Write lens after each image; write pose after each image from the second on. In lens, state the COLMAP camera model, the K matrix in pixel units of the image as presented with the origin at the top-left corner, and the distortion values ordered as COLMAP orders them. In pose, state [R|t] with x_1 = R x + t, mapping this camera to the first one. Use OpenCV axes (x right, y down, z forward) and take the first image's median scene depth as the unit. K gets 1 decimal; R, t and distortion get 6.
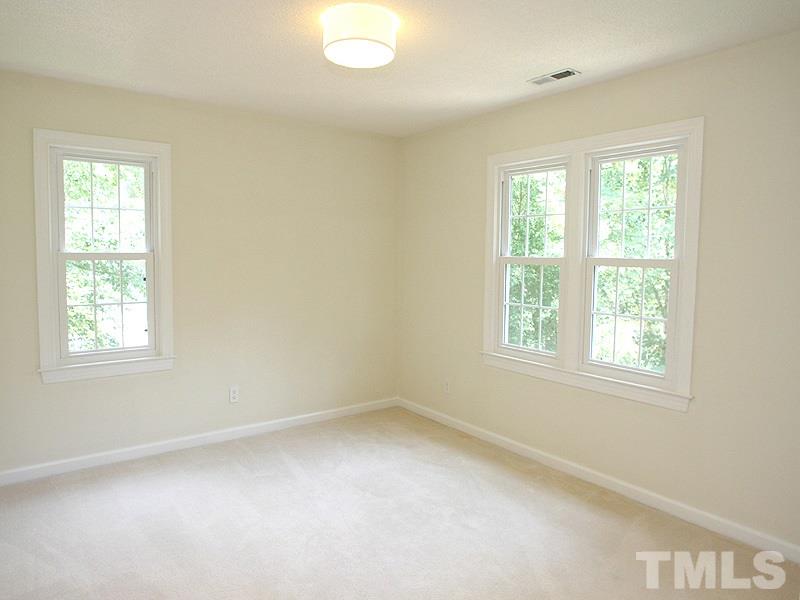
lens RADIAL K [[562.8, 0, 400.0], [0, 562.8, 300.0], [0, 0, 1]] dist [-0.103012, 0.111480]
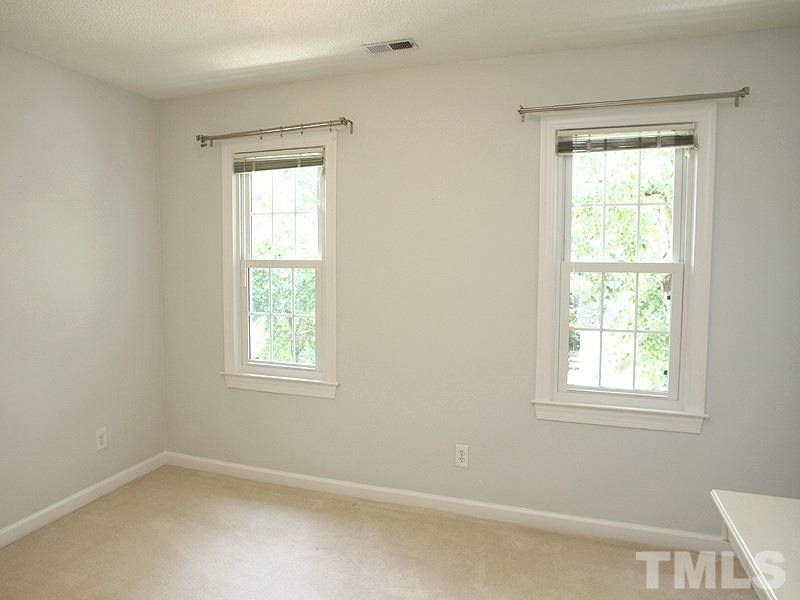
lens RADIAL K [[562.8, 0, 400.0], [0, 562.8, 300.0], [0, 0, 1]] dist [-0.103012, 0.111480]
pose [[0.822059, -0.050233, 0.567182, -0.158719], [0.052423, 0.998547, 0.012456, -0.020507], [-0.566984, 0.019494, 0.823498, 0.231715]]
